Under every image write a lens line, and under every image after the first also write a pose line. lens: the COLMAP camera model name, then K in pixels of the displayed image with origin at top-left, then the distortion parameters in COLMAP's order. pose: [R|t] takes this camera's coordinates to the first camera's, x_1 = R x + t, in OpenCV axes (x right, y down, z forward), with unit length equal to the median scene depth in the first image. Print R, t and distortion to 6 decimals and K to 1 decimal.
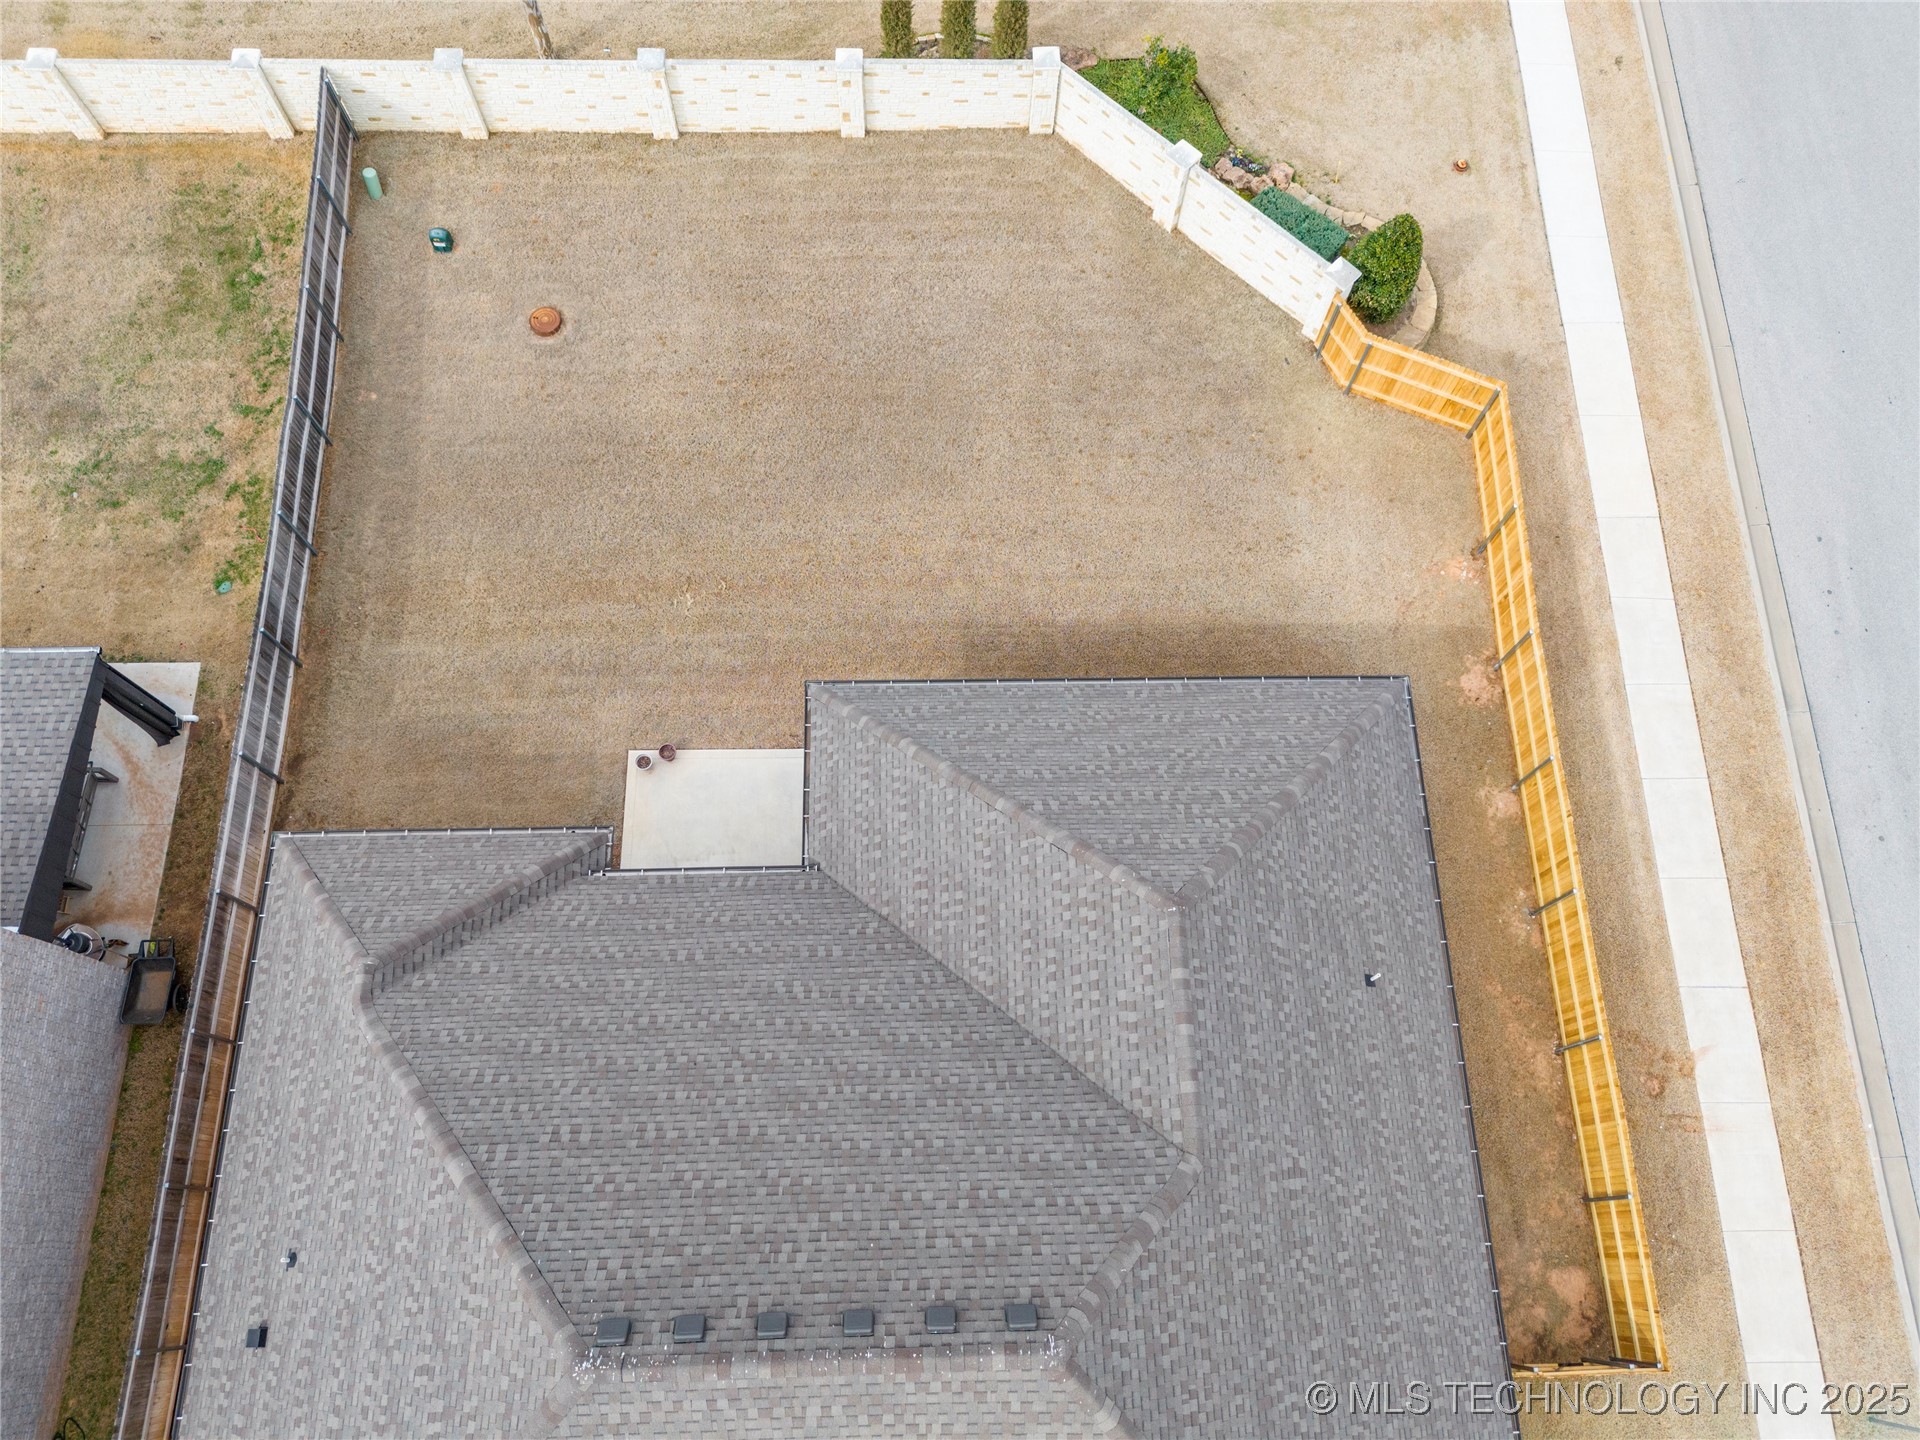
lens RADIAL K [[1406.4, 0, 963.5], [0, 1406.4, 722.8], [0, 0, 1]] dist [0.039608, -0.000278]
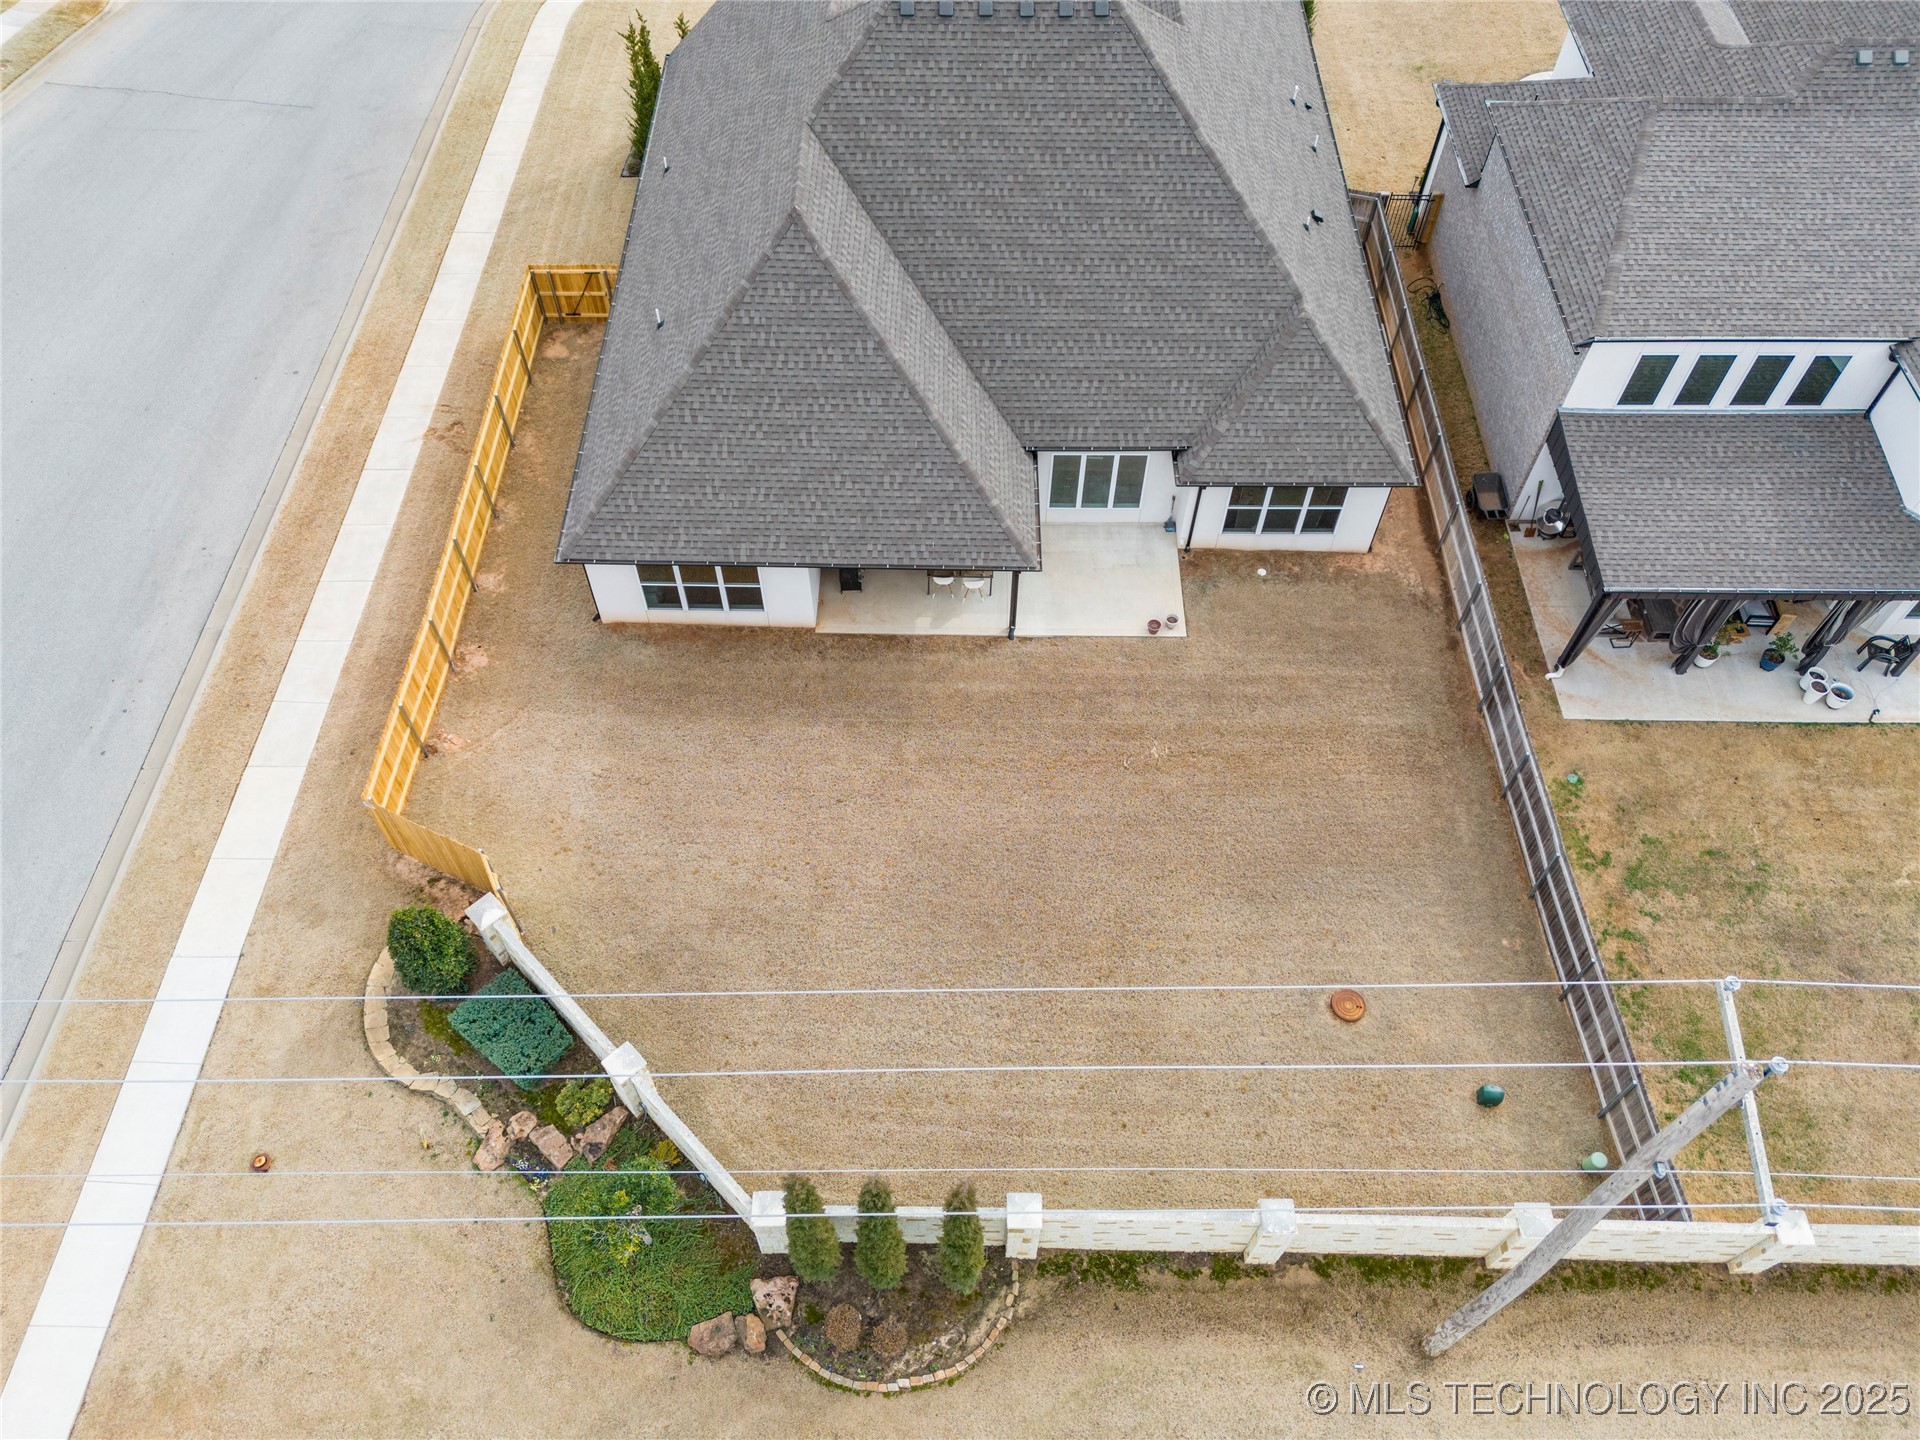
lens RADIAL K [[1406.4, 0, 963.5], [0, 1406.4, 722.8], [0, 0, 1]] dist [0.039608, -0.000278]
pose [[-0.999252, -0.036942, -0.011461, -0.030037], [0.011491, -0.566459, 0.824010, -1.015526], [-0.036933, 0.823262, 0.566460, 0.364355]]
